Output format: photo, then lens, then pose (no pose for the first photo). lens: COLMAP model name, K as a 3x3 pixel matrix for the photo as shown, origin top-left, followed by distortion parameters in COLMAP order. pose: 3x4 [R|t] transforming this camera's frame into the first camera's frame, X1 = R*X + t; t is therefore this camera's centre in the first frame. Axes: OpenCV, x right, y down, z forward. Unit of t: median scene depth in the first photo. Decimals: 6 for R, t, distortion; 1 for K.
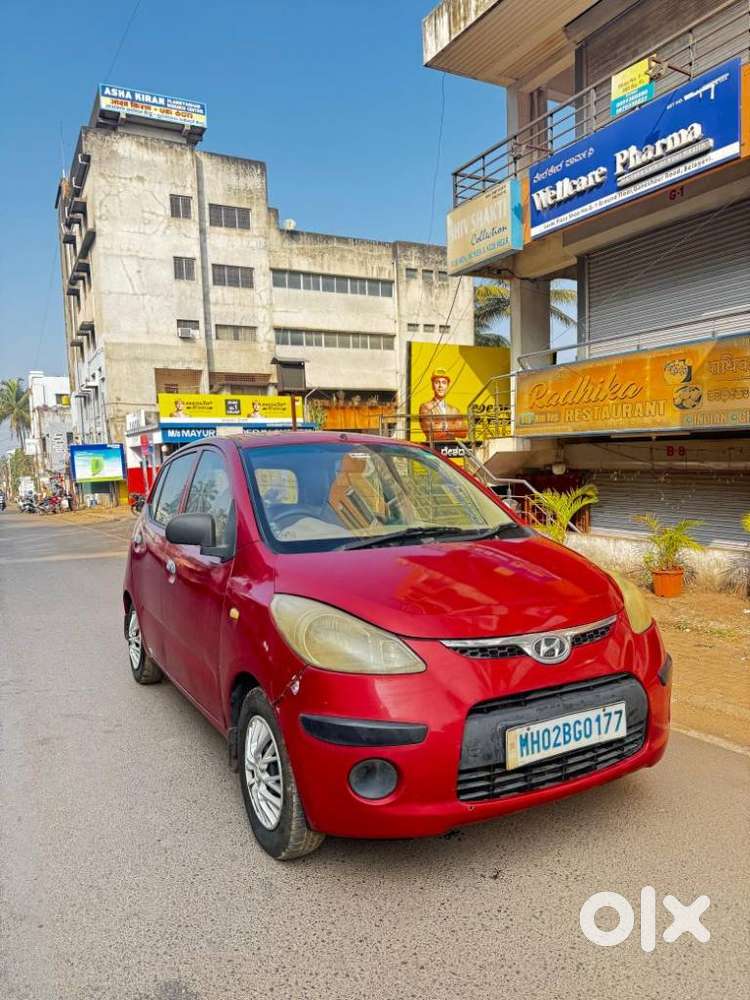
lens RADIAL K [[710.0, 0, 381.0], [0, 710.0, 526.7], [0, 0, 1]] dist [0.036455, -0.062179]
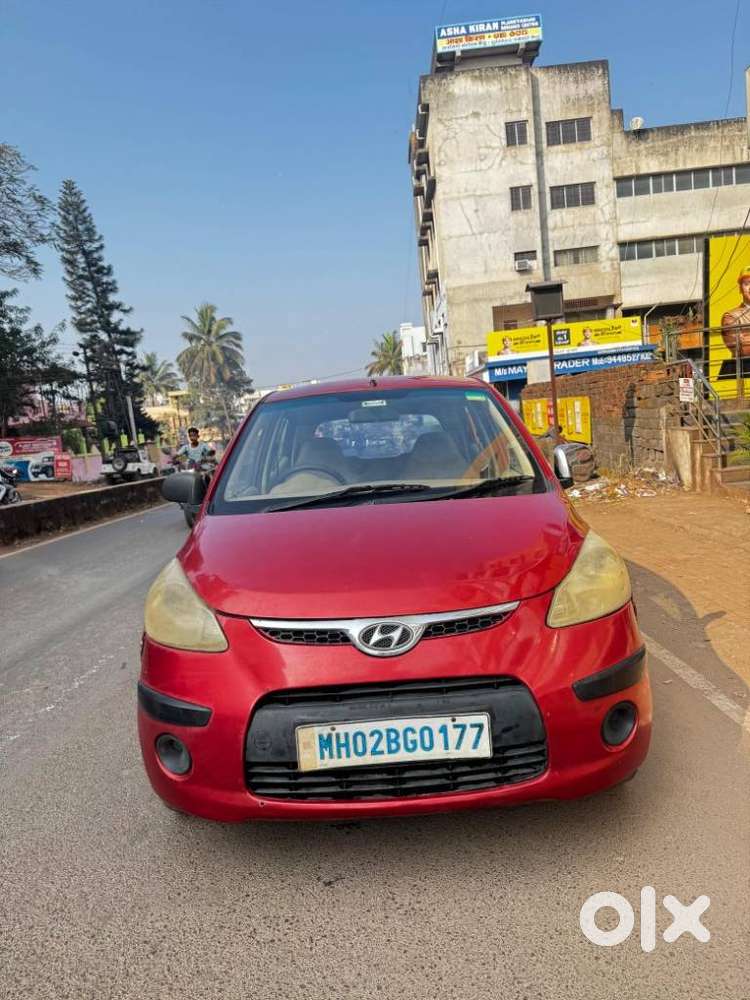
lens RADIAL K [[710.0, 0, 356.8], [0, 710.0, 523.8], [0, 0, 1]] dist [0.036455, -0.062179]
pose [[0.866081, 0.017394, -0.499601, 0.179113], [0.025529, 0.996552, 0.078952, -0.007921], [0.499251, -0.081133, 0.862650, 0.080825]]
